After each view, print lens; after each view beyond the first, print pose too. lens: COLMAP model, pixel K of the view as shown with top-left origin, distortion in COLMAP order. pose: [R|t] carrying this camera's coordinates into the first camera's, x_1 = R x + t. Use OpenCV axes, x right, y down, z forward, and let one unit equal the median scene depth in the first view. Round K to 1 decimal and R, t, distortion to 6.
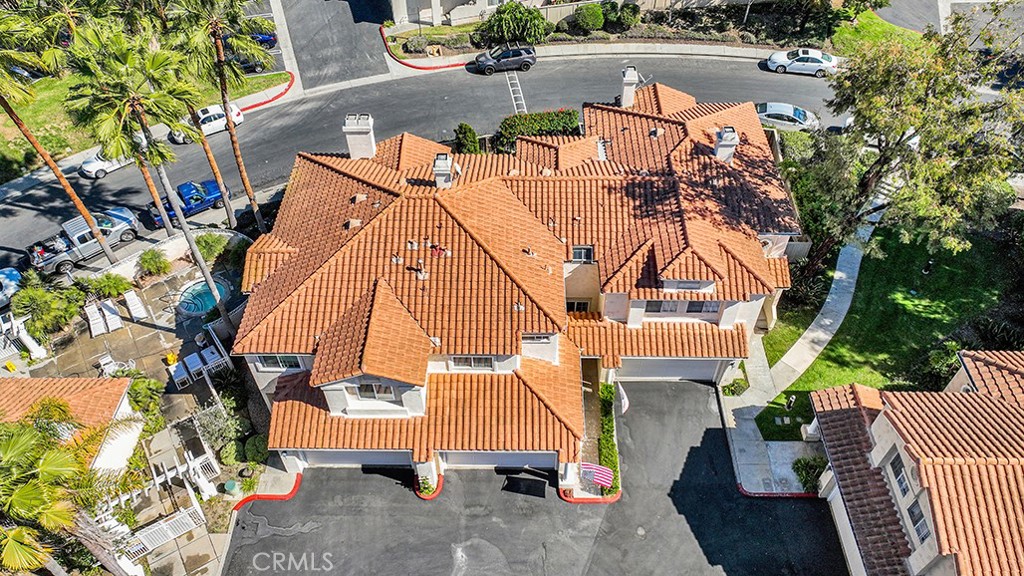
lens RADIAL K [[730.7, 0, 513.1], [0, 730.7, 286.3], [0, 0, 1]] dist [0.002125, 0.006637]
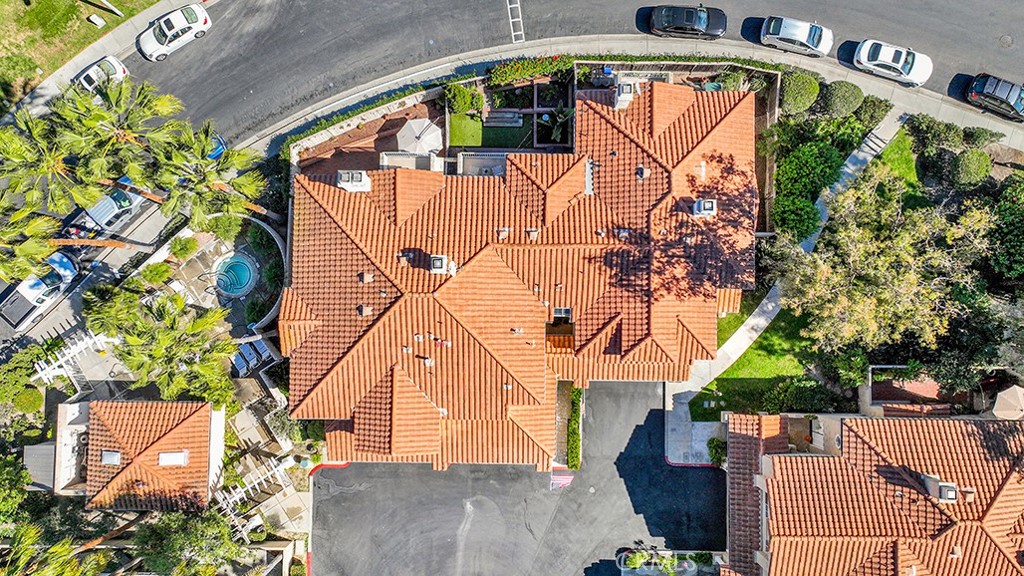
lens RADIAL K [[730.7, 0, 511.6], [0, 730.7, 291.6], [0, 0, 1]] dist [0.002125, 0.006637]
pose [[0.999992, 0.000538, -0.003875, 0.018409], [0.002053, 0.771050, 0.636771, -0.830934], [0.003330, -0.636774, 0.771043, 0.117843]]
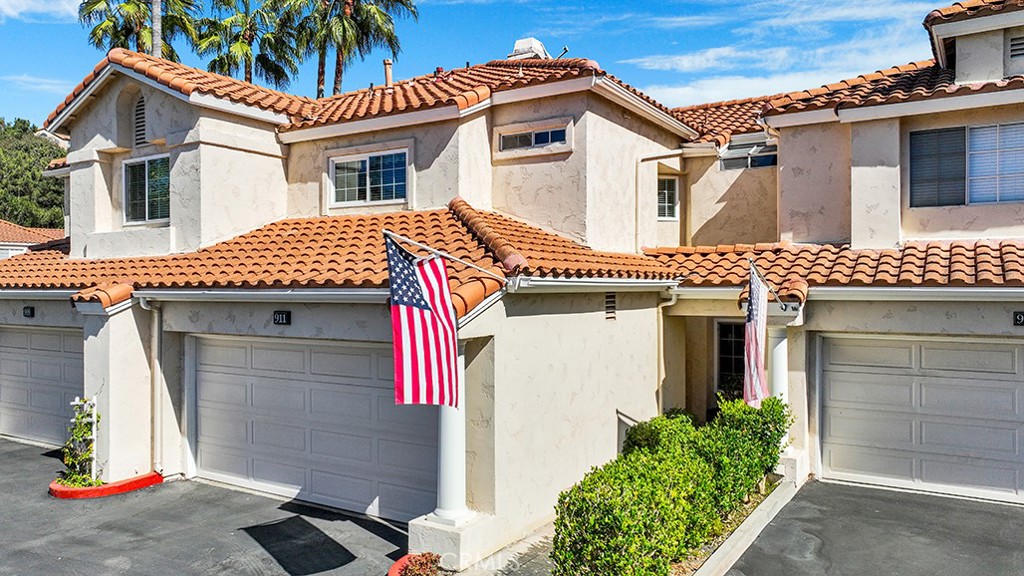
lens RADIAL K [[730.7, 0, 510.5], [0, 730.7, 289.7], [0, 0, 1]] dist [0.002125, 0.006637]
pose [[0.852546, 0.001576, -0.522650, 0.200953], [-0.388066, 0.671758, -0.630988, 0.337250], [0.350100, 0.740769, 0.573316, 0.783844]]
